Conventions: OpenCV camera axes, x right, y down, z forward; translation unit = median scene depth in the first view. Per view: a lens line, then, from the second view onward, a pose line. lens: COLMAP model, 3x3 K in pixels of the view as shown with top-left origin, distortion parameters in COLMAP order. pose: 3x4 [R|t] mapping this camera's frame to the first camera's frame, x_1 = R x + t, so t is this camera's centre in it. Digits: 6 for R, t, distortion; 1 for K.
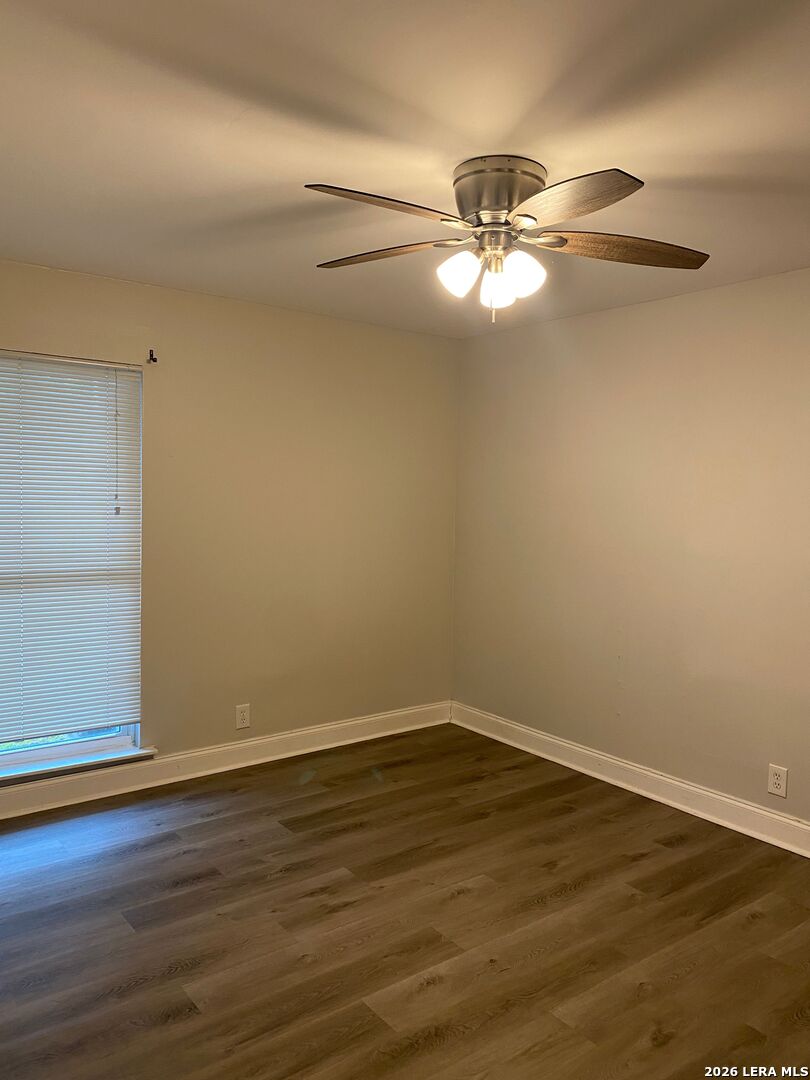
lens RADIAL K [[827.1, 0, 405.6], [0, 827.1, 539.8], [0, 0, 1]] dist [0.015290, -0.019043]
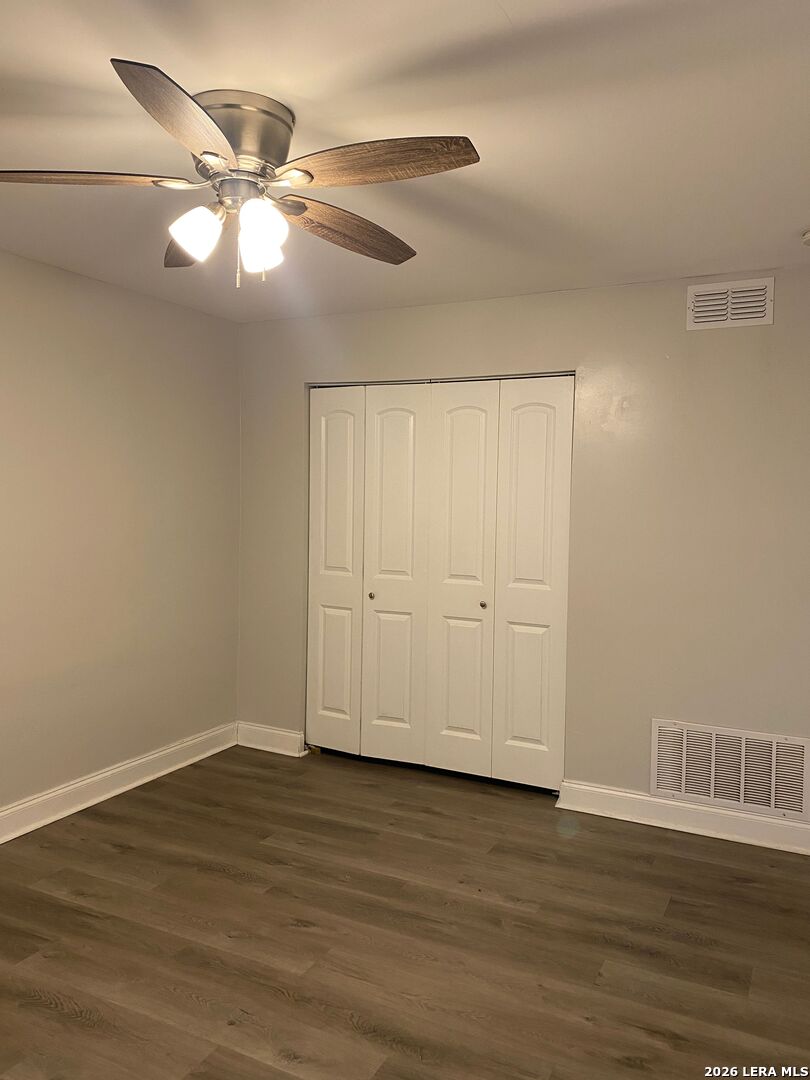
lens RADIAL K [[827.1, 0, 405.0], [0, 827.1, 535.8], [0, 0, 1]] dist [0.015290, -0.019043]
pose [[-0.440456, -0.070539, 0.894999, -0.738645], [0.037377, 0.994603, 0.096784, -0.084007], [-0.896996, 0.076082, -0.435443, 1.200820]]
